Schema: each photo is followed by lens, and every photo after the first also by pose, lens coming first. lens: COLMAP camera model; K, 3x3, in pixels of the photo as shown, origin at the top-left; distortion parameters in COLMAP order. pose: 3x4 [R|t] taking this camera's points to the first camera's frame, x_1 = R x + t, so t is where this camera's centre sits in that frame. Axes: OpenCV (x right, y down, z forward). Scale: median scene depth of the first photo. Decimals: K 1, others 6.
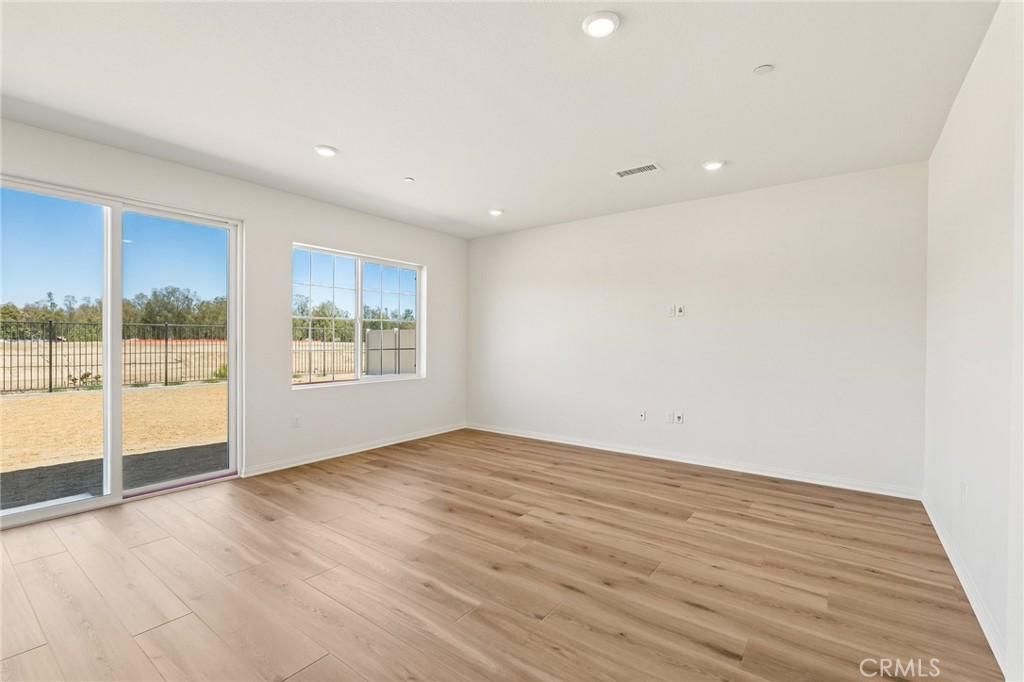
lens RADIAL K [[453.3, 0, 516.0], [0, 453.3, 340.8], [0, 0, 1]] dist [-0.000942, -0.000464]
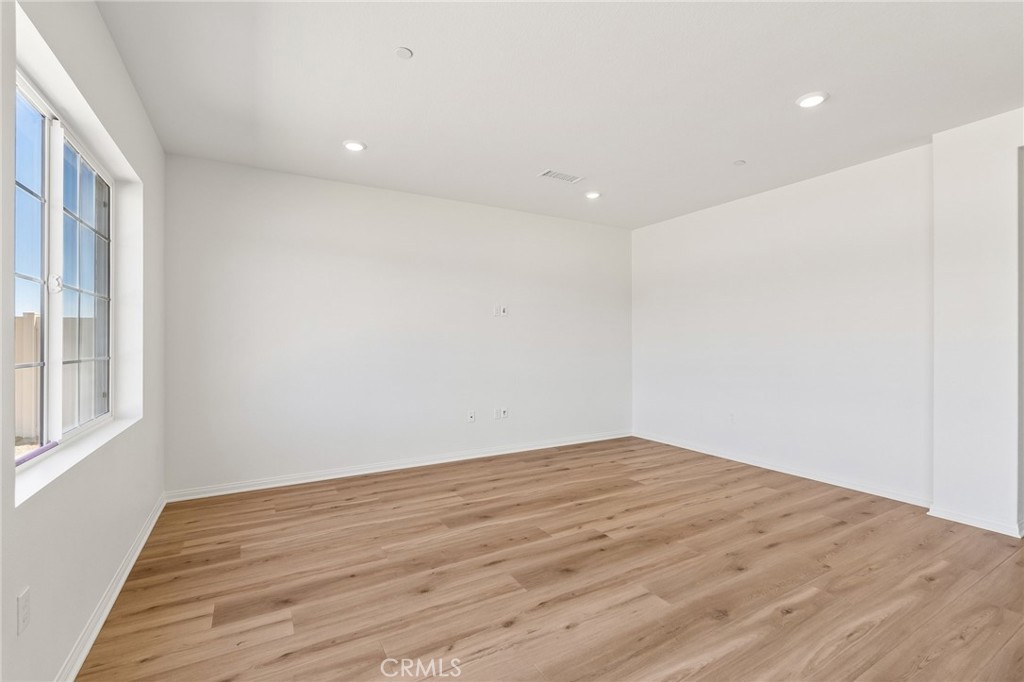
lens RADIAL K [[453.3, 0, 516.0], [0, 453.3, 340.8], [0, 0, 1]] dist [-0.000942, -0.000464]
pose [[0.391398, -0.001486, 0.920220, -0.787200], [0.003124, 0.999995, 0.000286, 0.003960], [-0.920216, 0.002763, 0.391401, 0.735680]]
